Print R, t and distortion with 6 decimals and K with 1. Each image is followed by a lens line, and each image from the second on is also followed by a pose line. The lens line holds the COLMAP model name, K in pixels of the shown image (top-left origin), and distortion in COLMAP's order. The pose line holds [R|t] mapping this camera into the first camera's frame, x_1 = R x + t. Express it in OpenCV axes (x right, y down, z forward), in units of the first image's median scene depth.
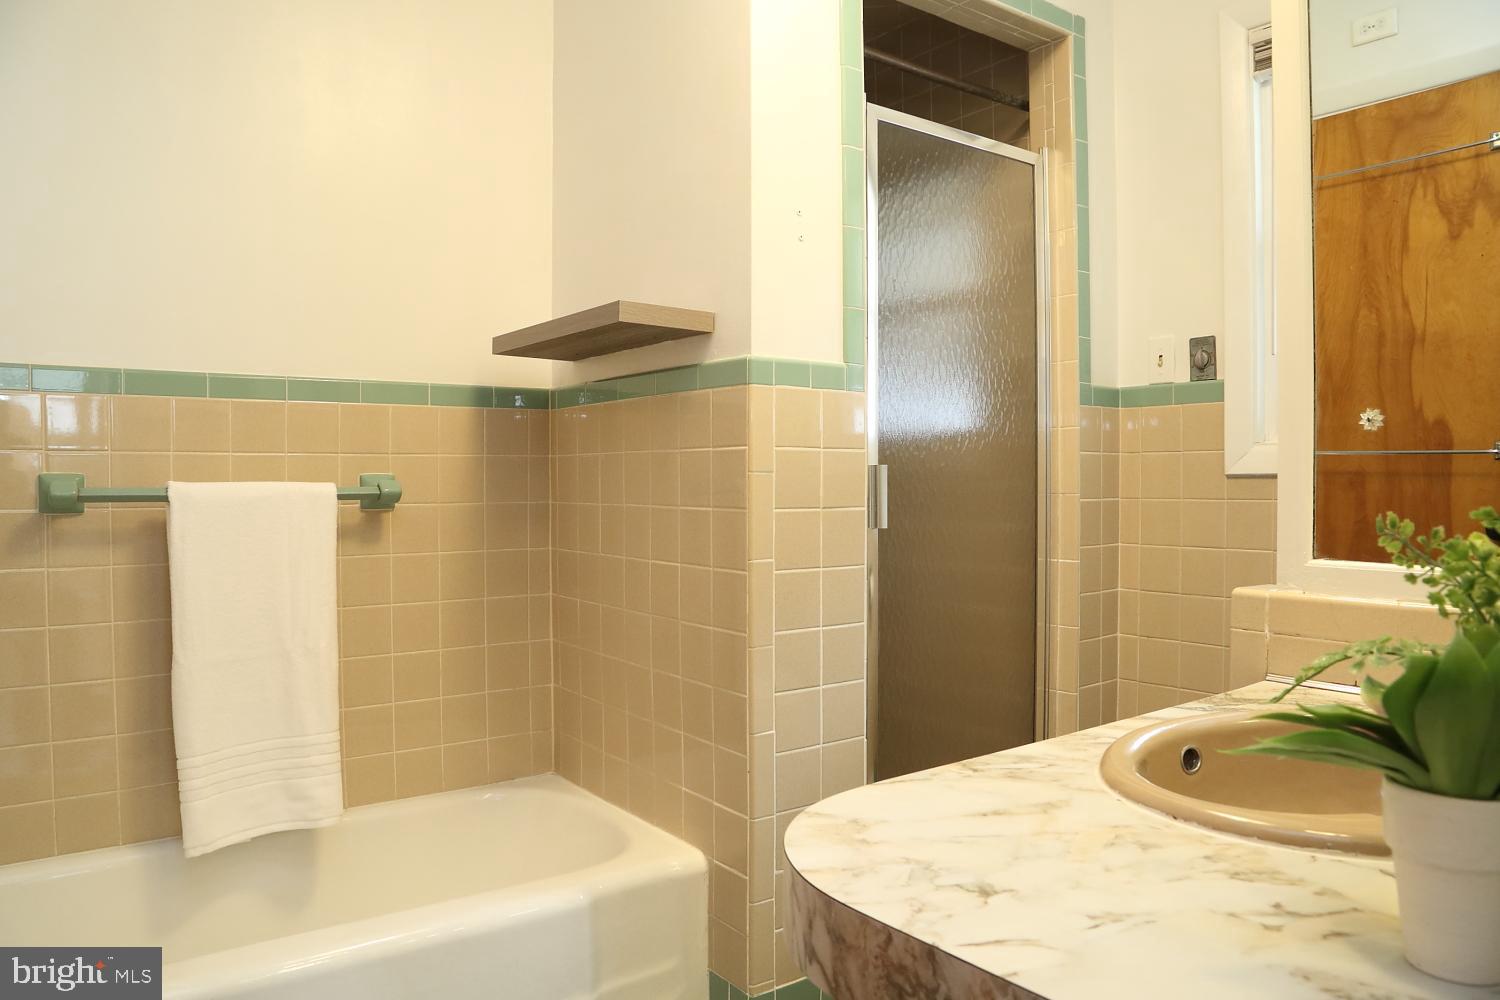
lens RADIAL K [[1027.5, 0, 750.0], [0, 1027.5, 500.0], [0, 0, 1]] dist [-0.111363, 0.049805]
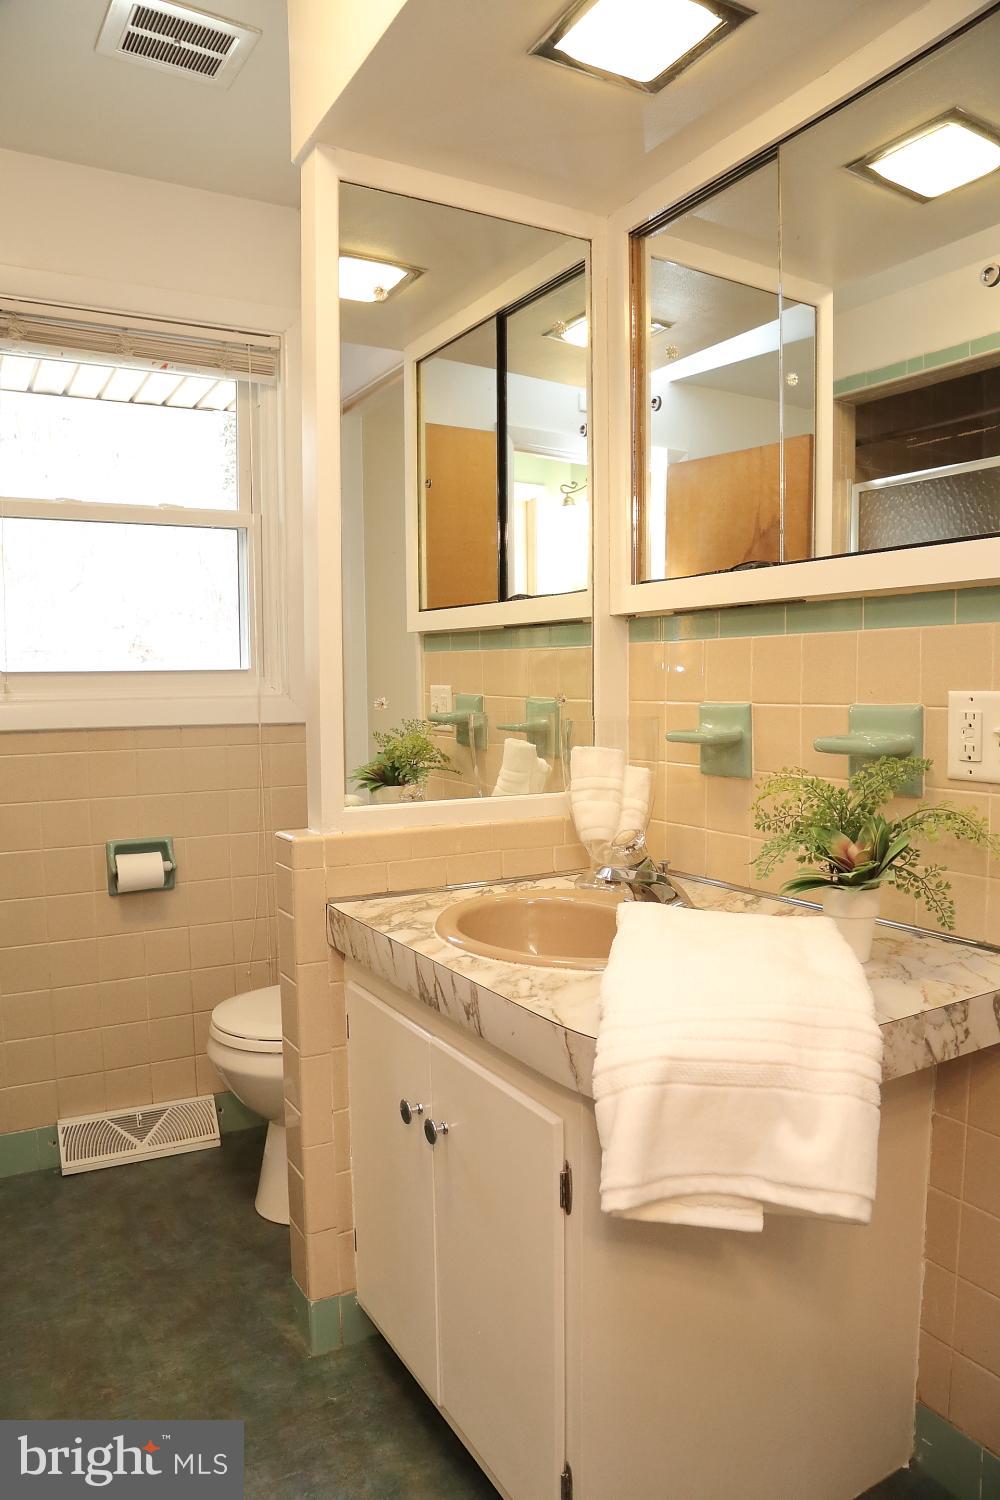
lens RADIAL K [[1027.5, 0, 500.0], [0, 1027.5, 750.0], [0, 0, 1]] dist [-0.111363, 0.049805]
pose [[0.109707, -0.062050, 0.992025, -1.084182], [0.020084, 0.997984, 0.060202, -0.133927], [-0.993761, 0.013319, 0.110732, 0.894764]]
